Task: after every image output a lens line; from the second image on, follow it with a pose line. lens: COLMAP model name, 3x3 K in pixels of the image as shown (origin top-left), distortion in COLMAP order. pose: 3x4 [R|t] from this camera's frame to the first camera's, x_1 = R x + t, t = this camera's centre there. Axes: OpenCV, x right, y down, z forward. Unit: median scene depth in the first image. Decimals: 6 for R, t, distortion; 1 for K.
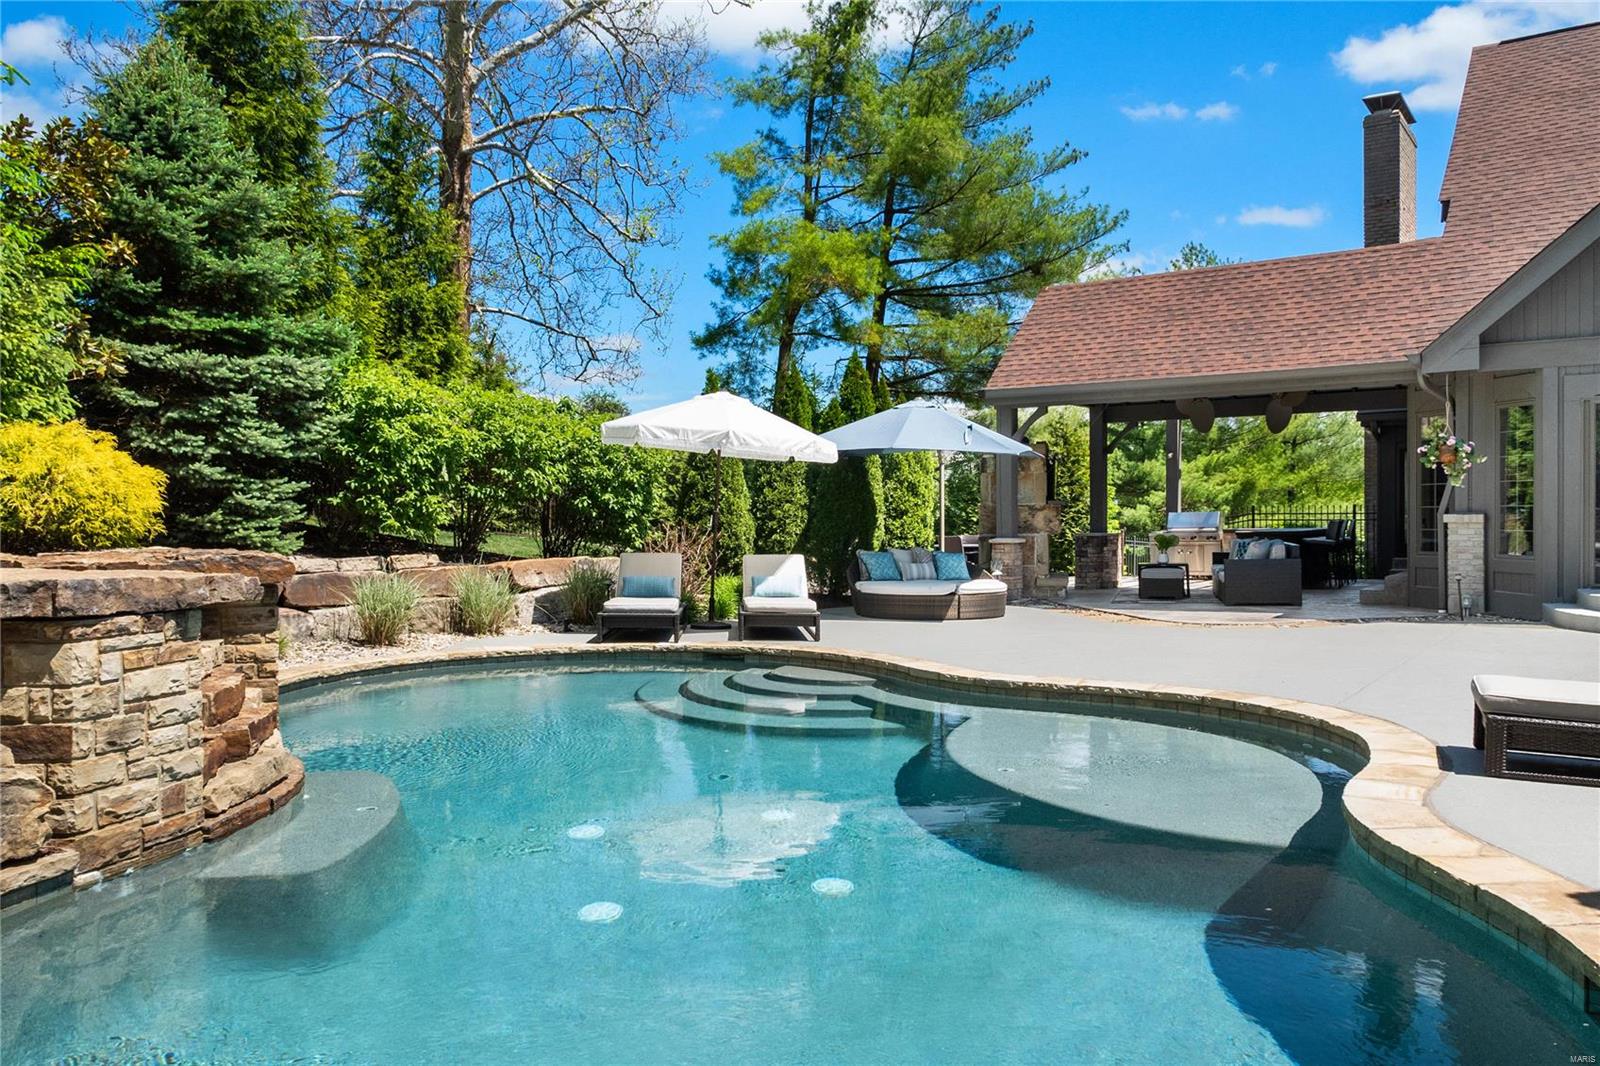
lens RADIAL K [[1163.4, 0, 766.7], [0, 1163.4, 531.2], [0, 0, 1]] dist [-0.000452, -0.000488]
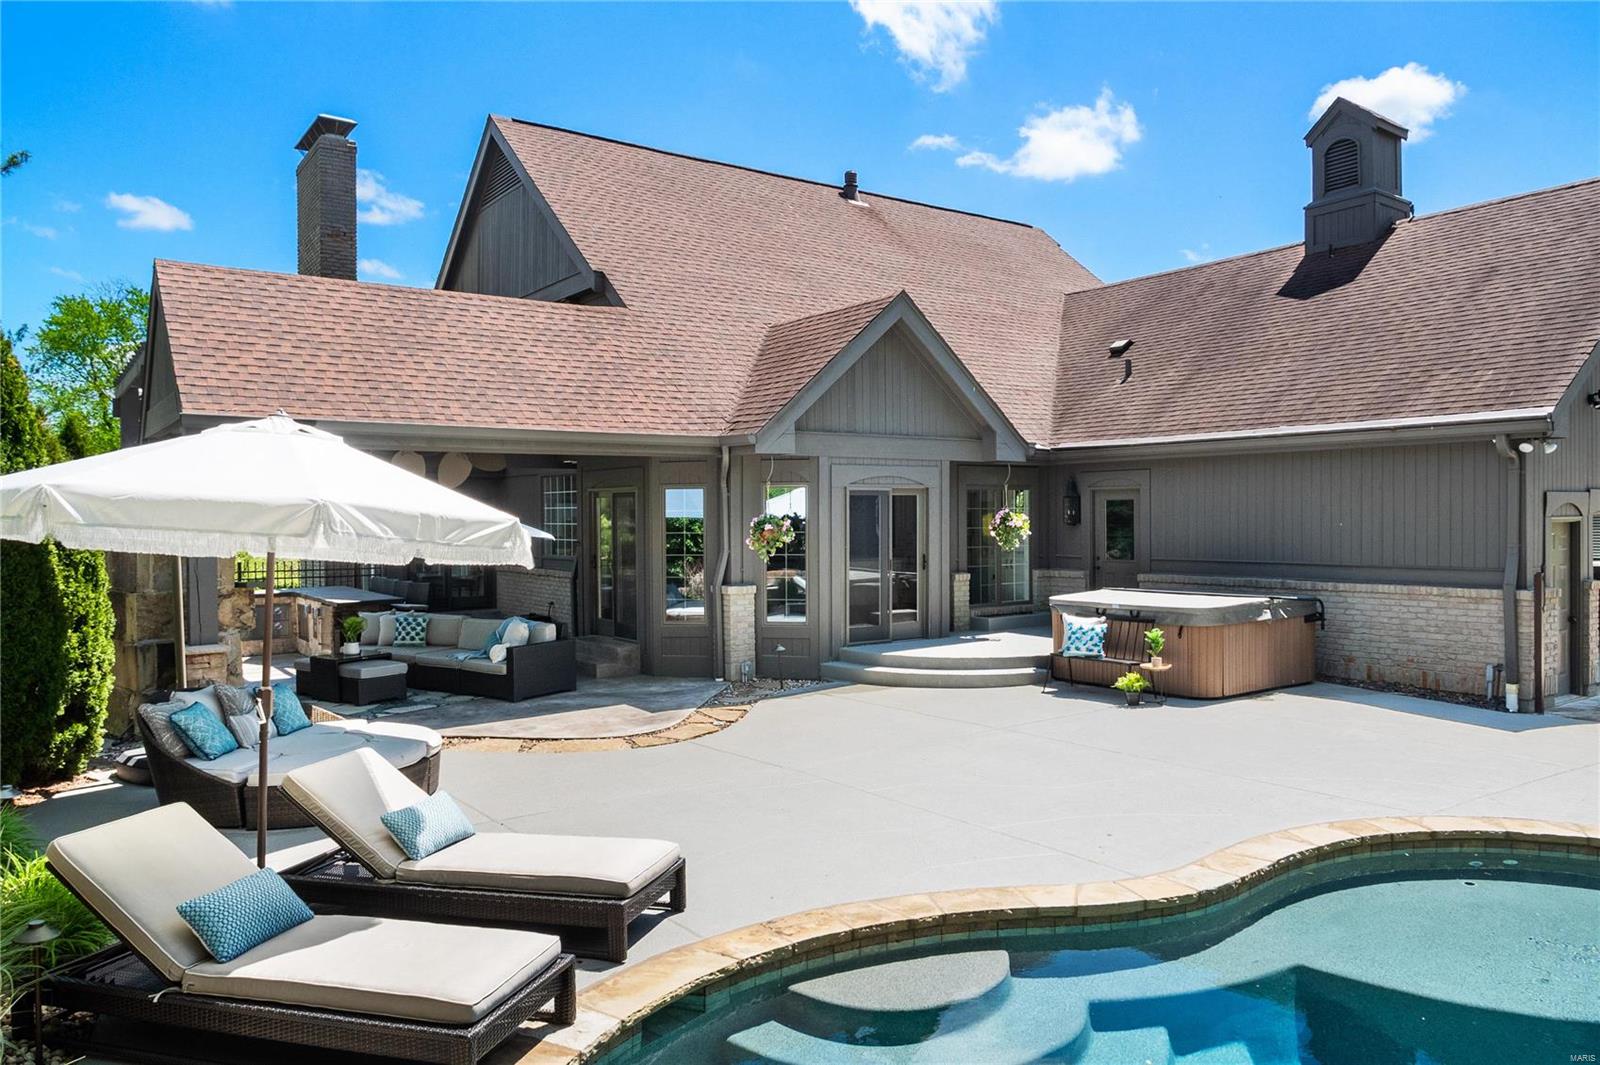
lens RADIAL K [[1116.2, 0, 799.8], [0, 1116.2, 504.1], [0, 0, 1]] dist [-0.035286, 0.026456]
pose [[0.310220, 0.017760, 0.950499, -0.210517], [0.018553, 0.999522, -0.024732, -0.038390], [-0.950484, 0.025307, 0.309742, 0.387436]]
